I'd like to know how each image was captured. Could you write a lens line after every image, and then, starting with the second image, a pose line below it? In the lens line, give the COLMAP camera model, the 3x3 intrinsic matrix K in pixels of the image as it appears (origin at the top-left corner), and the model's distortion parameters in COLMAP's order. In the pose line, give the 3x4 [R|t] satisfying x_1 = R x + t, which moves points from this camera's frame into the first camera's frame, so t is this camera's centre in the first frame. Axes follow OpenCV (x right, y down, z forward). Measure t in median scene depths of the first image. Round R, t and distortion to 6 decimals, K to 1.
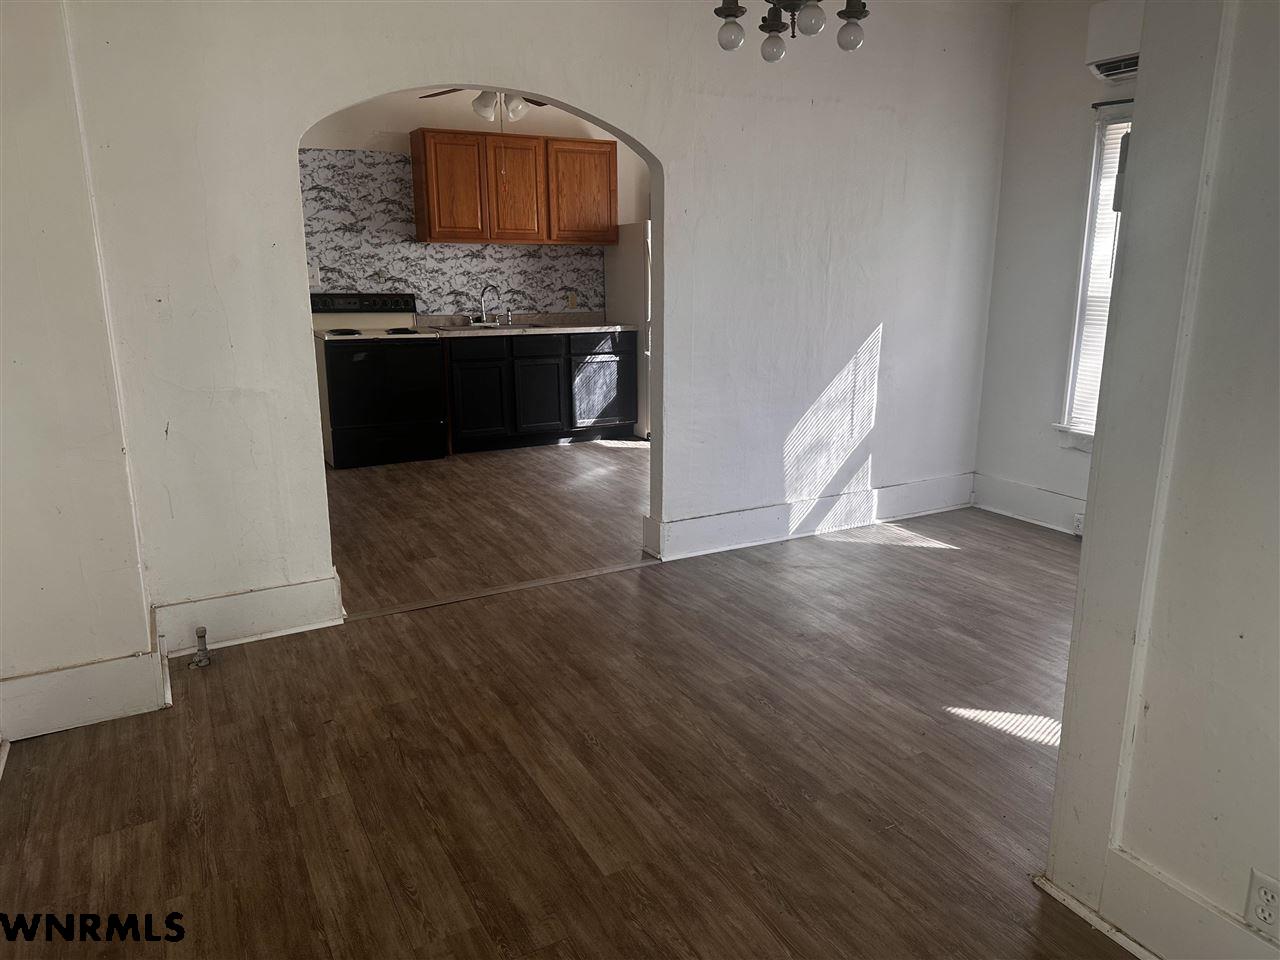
lens RADIAL K [[897.2, 0, 646.5], [0, 897.2, 471.8], [0, 0, 1]] dist [0.009329, -0.004273]
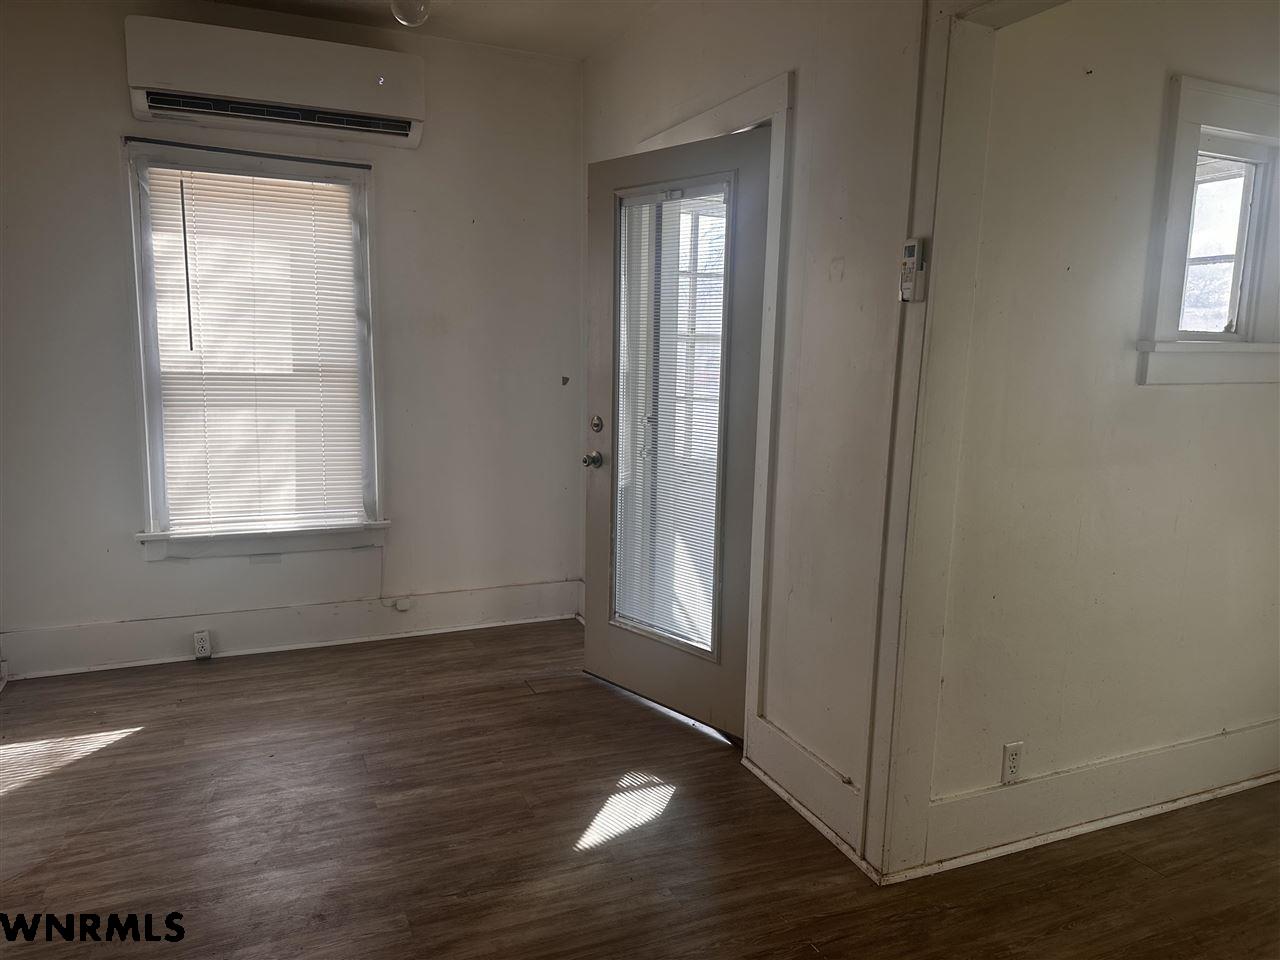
lens RADIAL K [[897.2, 0, 648.2], [0, 897.2, 485.4], [0, 0, 1]] dist [0.009329, -0.004273]
pose [[0.079954, -0.145528, 0.986118, -0.414456], [0.205596, 0.970421, 0.126542, -0.152954], [-0.975365, 0.192624, 0.107509, 0.706641]]
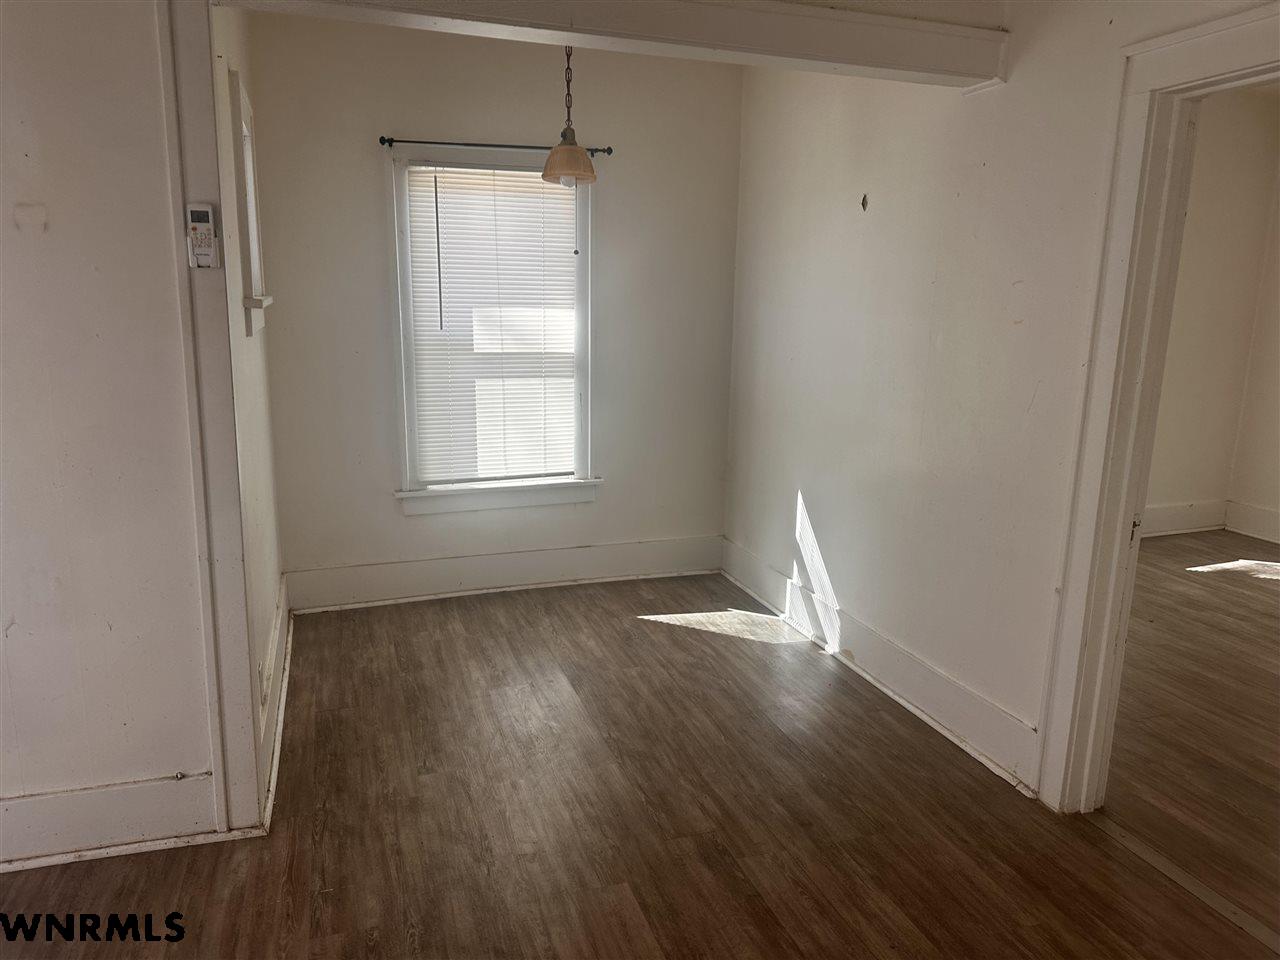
lens RADIAL K [[897.2, 0, 643.6], [0, 897.2, 489.2], [0, 0, 1]] dist [0.009329, -0.004273]
pose [[-0.984837, -0.047947, 0.166725, -0.148486], [0.025997, 0.909407, 0.415094, -0.283423], [-0.171523, 0.413134, -0.894371, 1.179845]]
